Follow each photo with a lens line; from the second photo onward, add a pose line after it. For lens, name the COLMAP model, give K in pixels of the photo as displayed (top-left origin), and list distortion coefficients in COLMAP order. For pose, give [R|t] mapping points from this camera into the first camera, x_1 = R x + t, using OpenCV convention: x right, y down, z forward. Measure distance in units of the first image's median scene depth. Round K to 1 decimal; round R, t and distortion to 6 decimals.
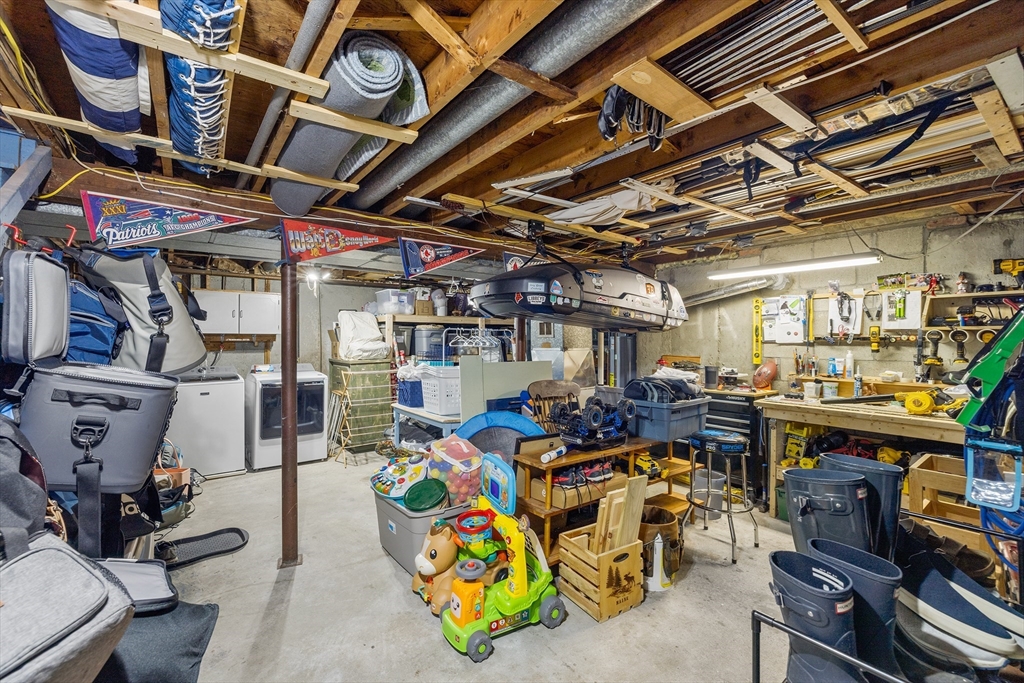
lens RADIAL K [[437.2, 0, 514.3], [0, 437.2, 340.9], [0, 0, 1]] dist [0.003701, 0.000661]
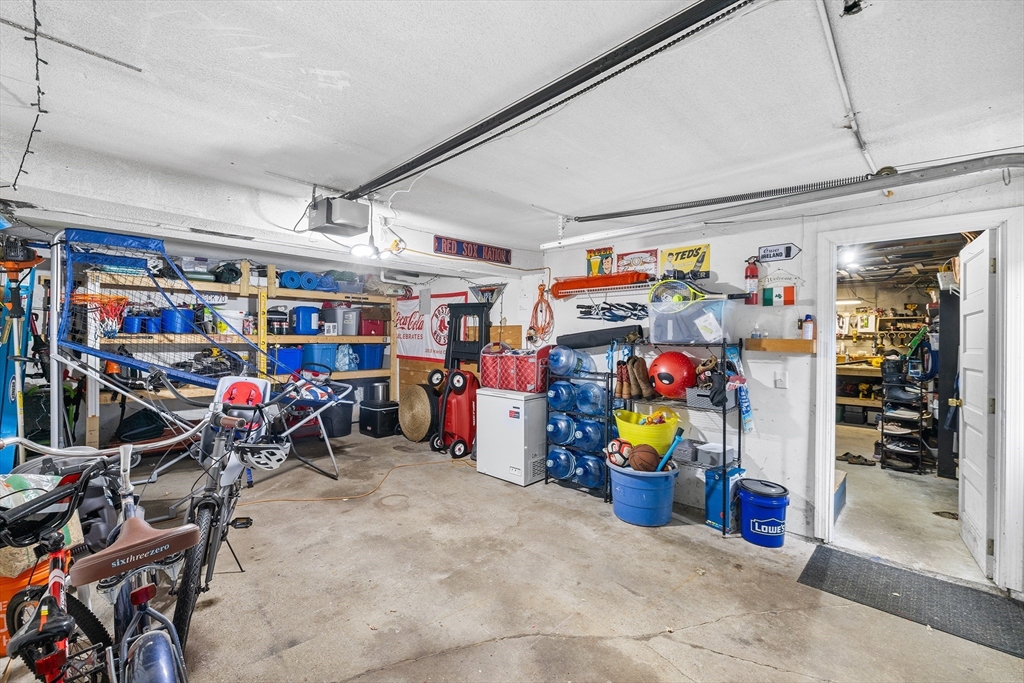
lens RADIAL K [[437.2, 0, 509.2], [0, 437.2, 341.0], [0, 0, 1]] dist [0.003701, 0.000661]
pose [[0.987146, 0.008189, 0.159612, -1.316204], [-0.008537, 0.999962, 0.001495, 0.031699], [-0.159594, -0.002838, 0.987179, -0.947197]]
